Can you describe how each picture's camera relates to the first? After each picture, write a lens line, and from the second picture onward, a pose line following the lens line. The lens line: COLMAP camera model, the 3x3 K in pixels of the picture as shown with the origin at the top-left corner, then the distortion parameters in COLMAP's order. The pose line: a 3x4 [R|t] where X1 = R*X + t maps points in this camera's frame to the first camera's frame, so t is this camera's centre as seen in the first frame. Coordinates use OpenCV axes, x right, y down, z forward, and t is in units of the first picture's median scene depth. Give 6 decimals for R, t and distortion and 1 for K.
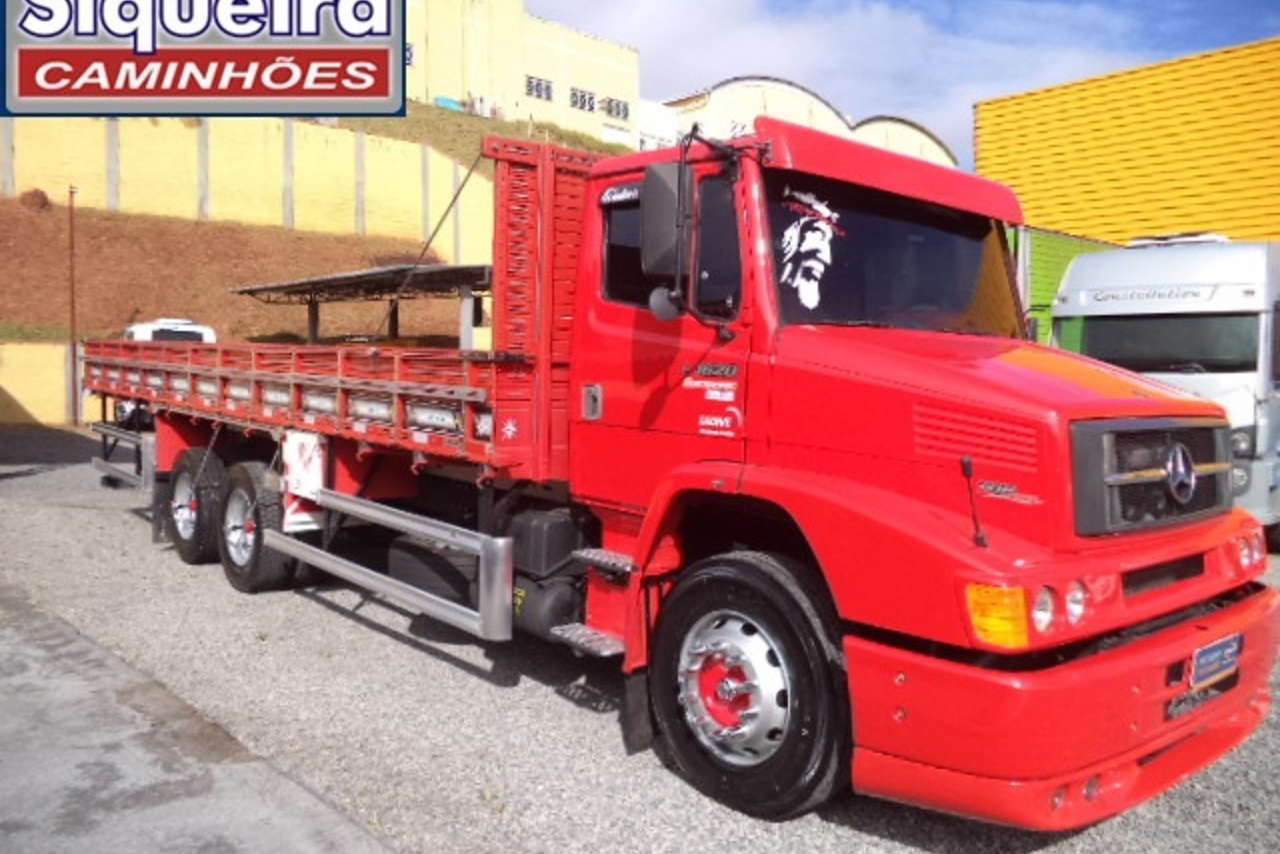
lens RADIAL K [[968.7, 0, 658.2], [0, 968.7, 427.5], [0, 0, 1]] dist [-0.030607, 0.000205]
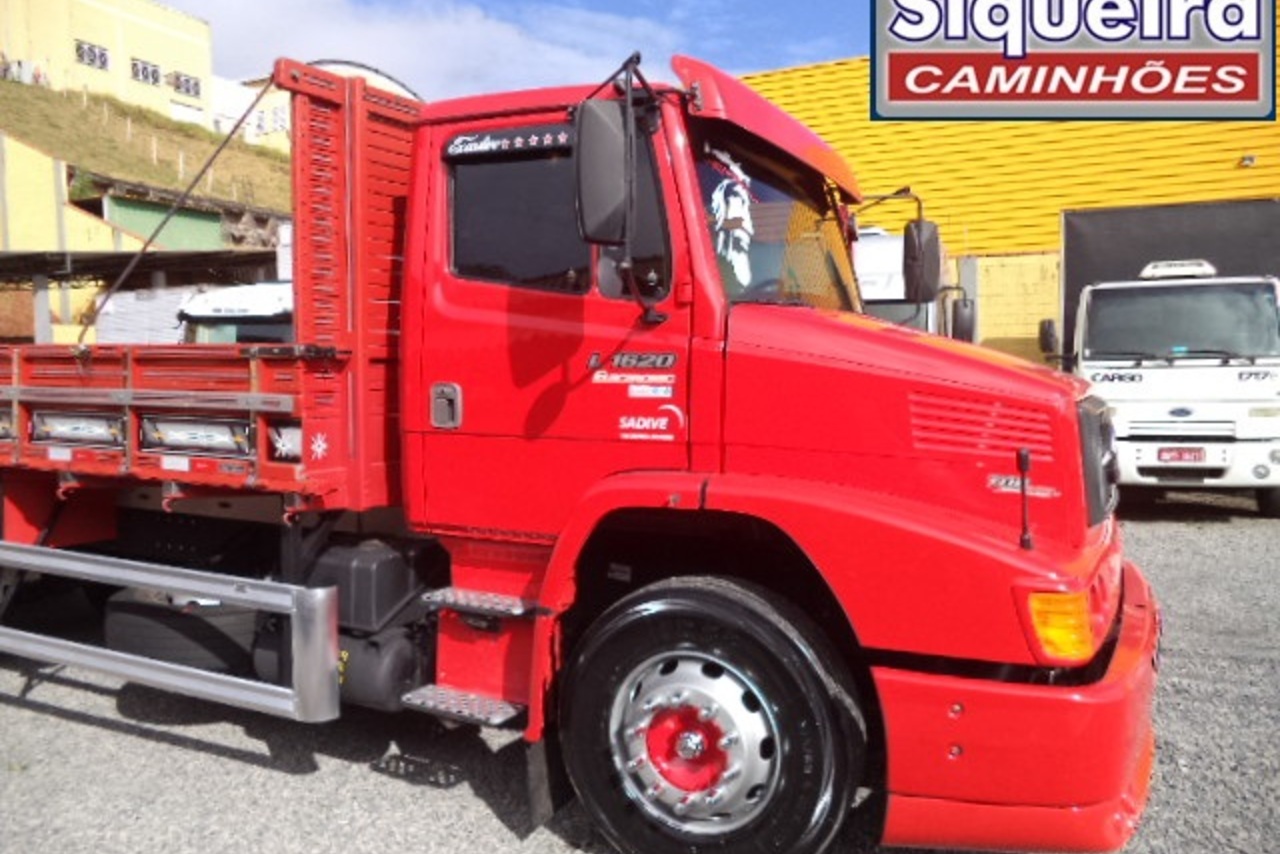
lens RADIAL K [[978.1, 0, 640.0], [0, 978.1, 427.0], [0, 0, 1]] dist [-0.035520, -0.006942]
pose [[0.928108, -0.049119, 0.369058, -0.227949], [0.047288, 0.998783, 0.014012, -0.013359], [-0.369297, 0.004447, 0.929301, 0.210301]]
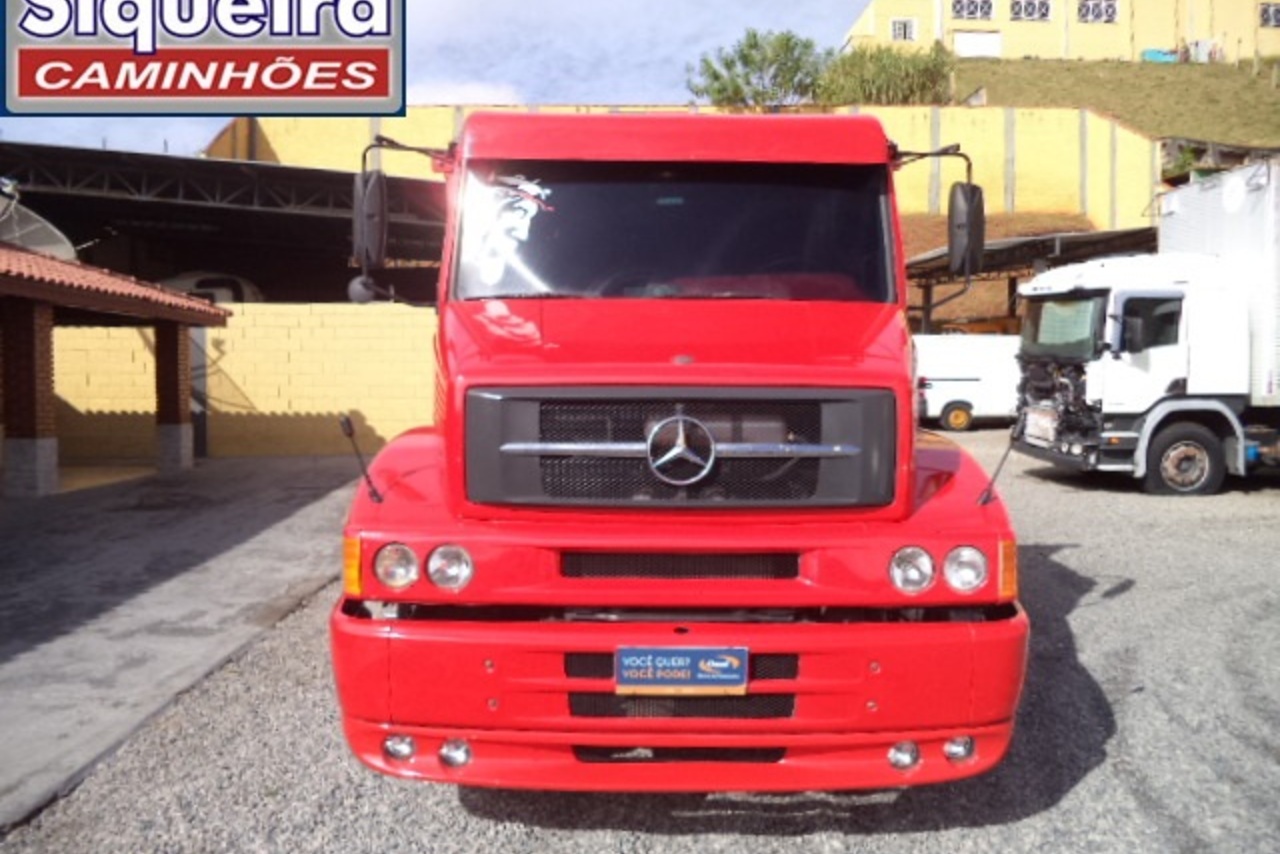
lens RADIAL K [[968.7, 0, 658.2], [0, 968.7, 427.5], [0, 0, 1]] dist [-0.030607, 0.000205]
pose [[0.774402, 0.029006, -0.632028, 0.889359], [-0.016723, 0.999538, 0.025382, 0.004803], [0.632472, -0.009087, 0.774530, 0.254816]]
